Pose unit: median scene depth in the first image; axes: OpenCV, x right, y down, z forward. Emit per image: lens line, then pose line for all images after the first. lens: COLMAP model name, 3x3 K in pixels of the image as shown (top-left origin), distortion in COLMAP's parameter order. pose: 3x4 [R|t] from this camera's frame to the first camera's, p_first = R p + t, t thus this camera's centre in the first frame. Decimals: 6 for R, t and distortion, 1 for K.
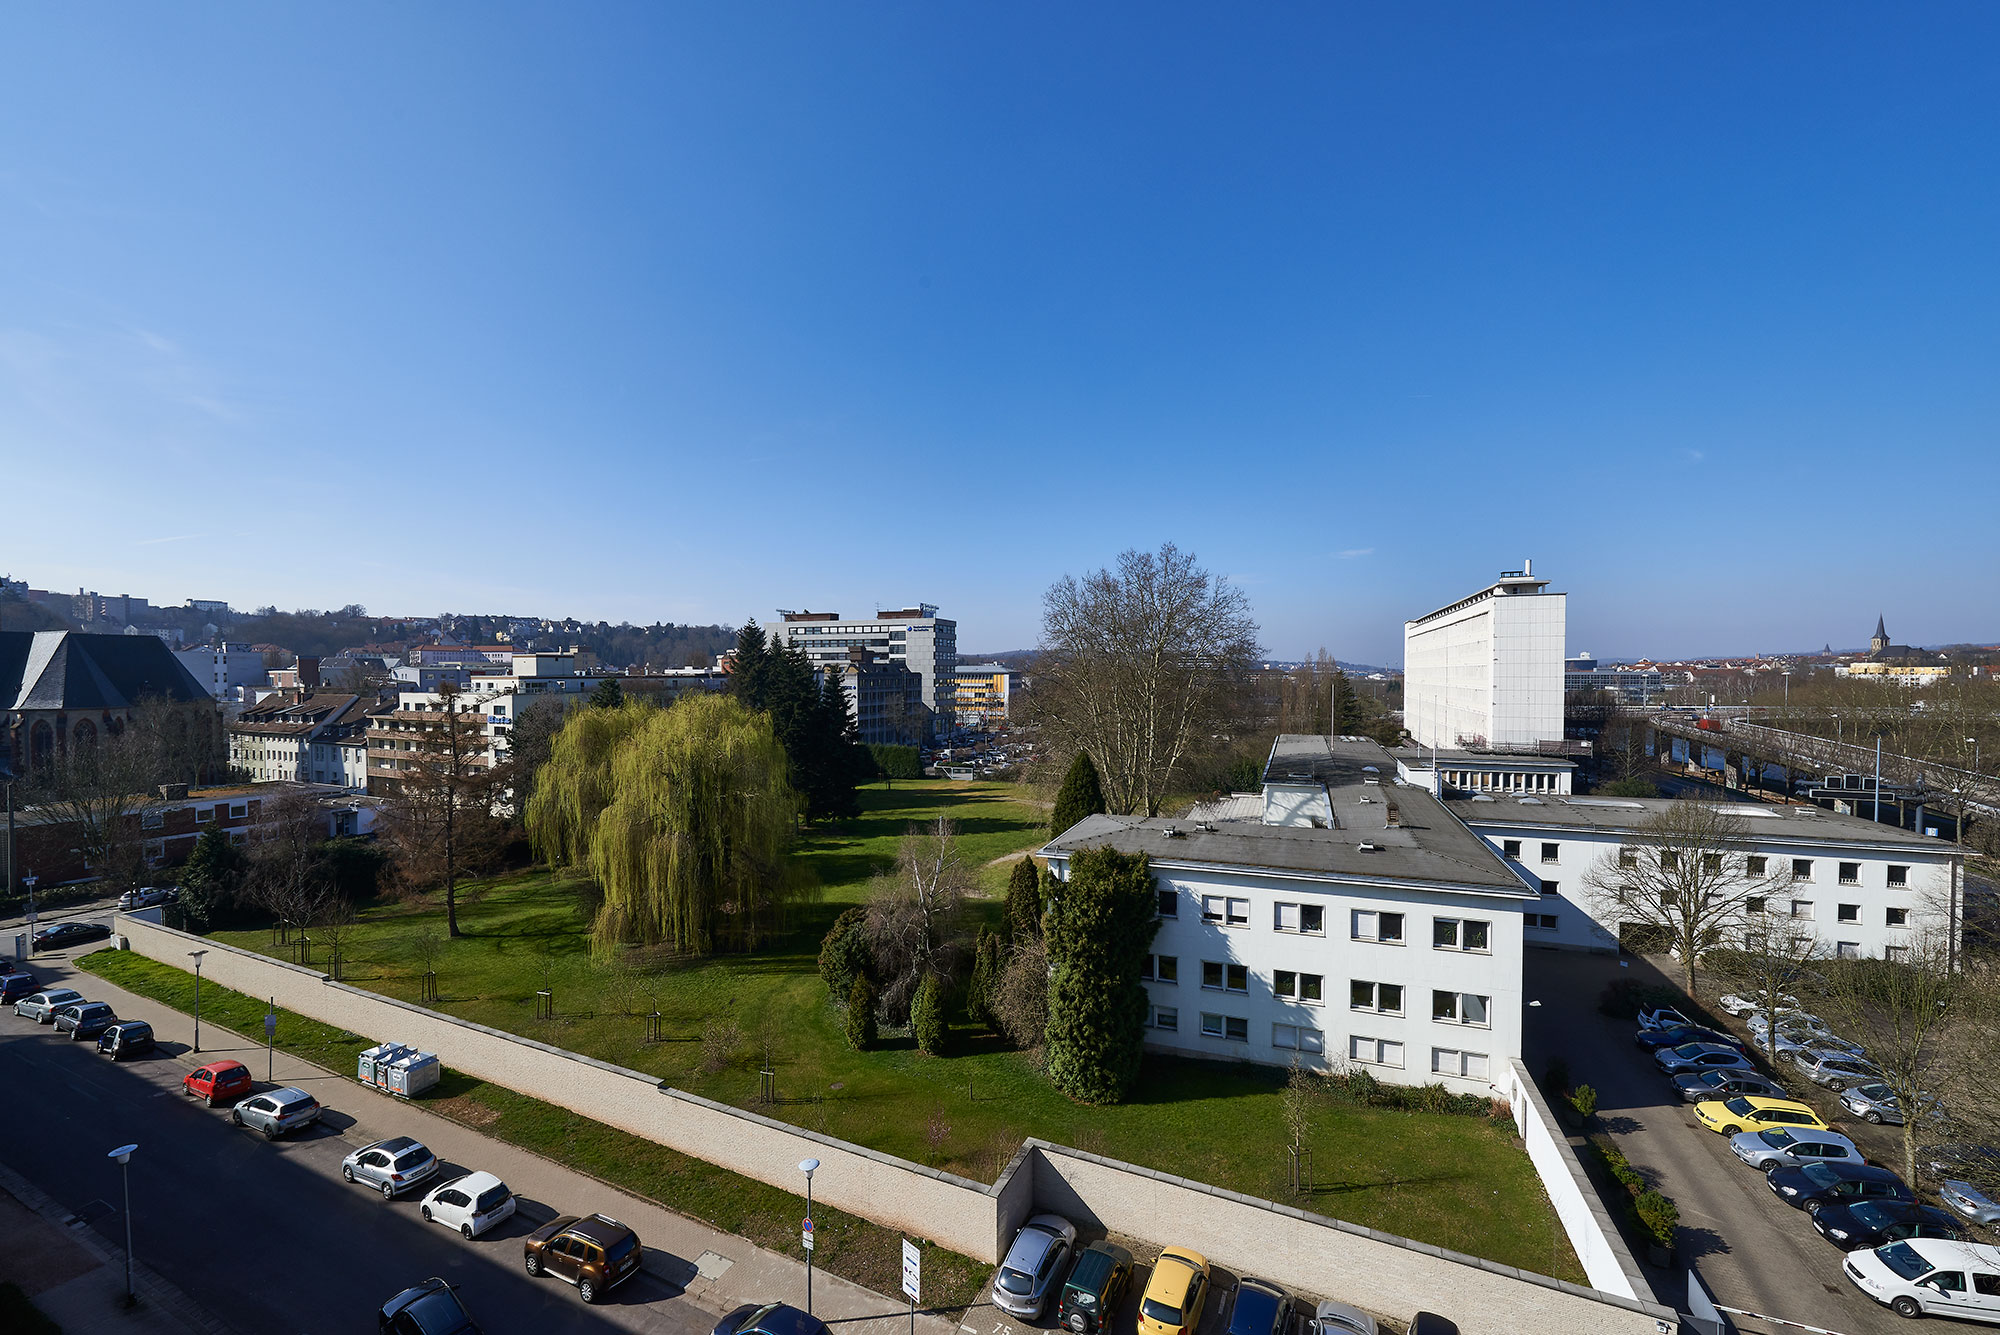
lens RADIAL K [[799.2, 0, 1018.6], [0, 799.2, 693.9], [0, 0, 1]] dist [0.002275, -0.001358]
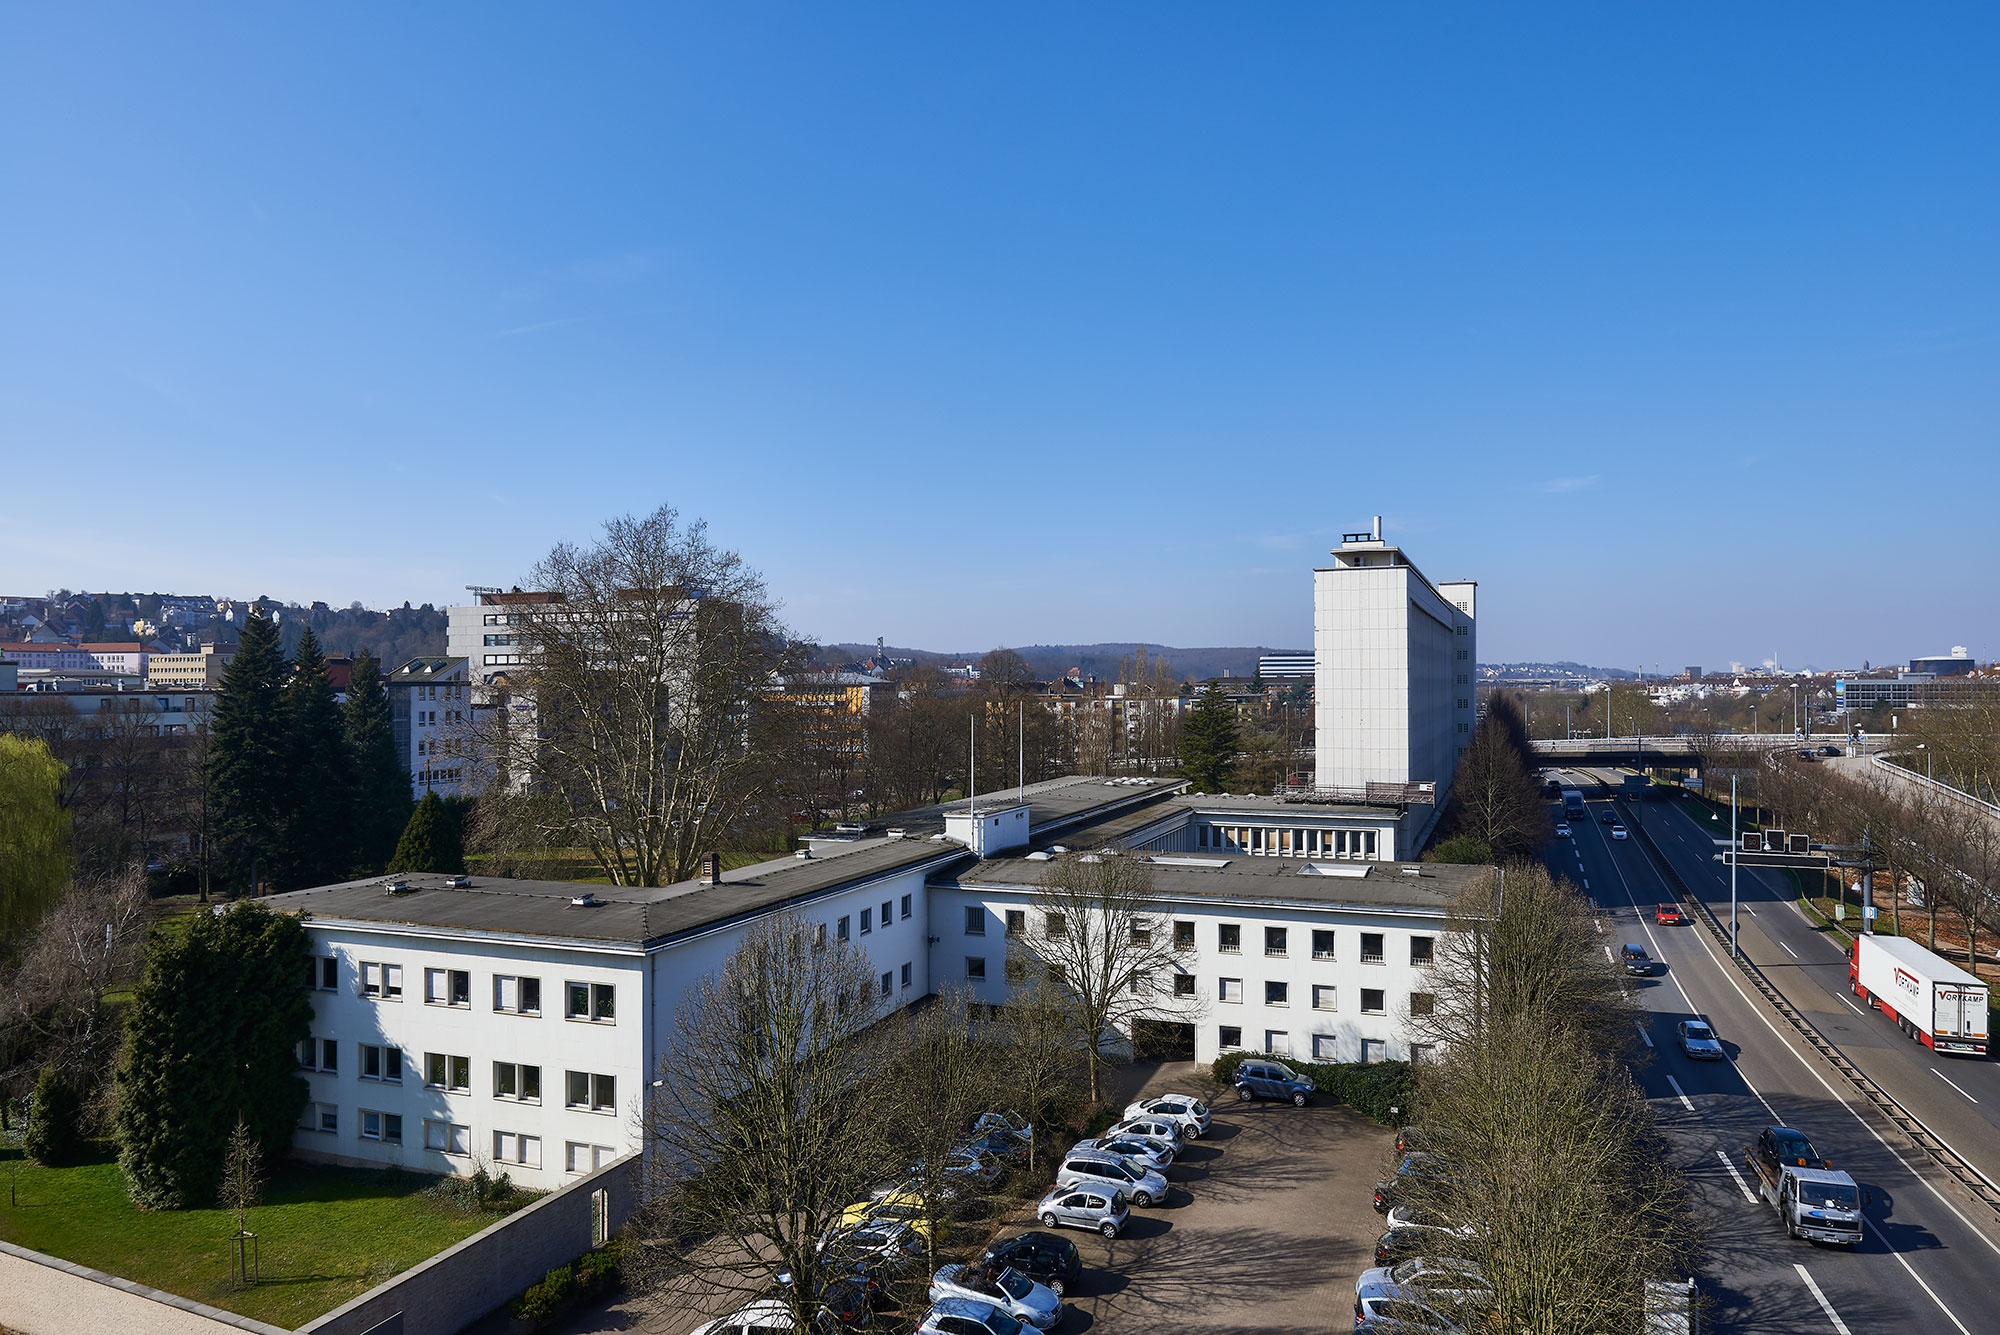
lens RADIAL K [[1321.3, 0, 990.8], [0, 1321.3, 679.7], [0, 0, 1]] dist [-0.002292, 0.003887]
pose [[0.999919, -0.003059, -0.012351, 0.699052], [0.002693, 0.999559, -0.029570, 0.006766], [0.012436, 0.029535, 0.999486, -0.262162]]
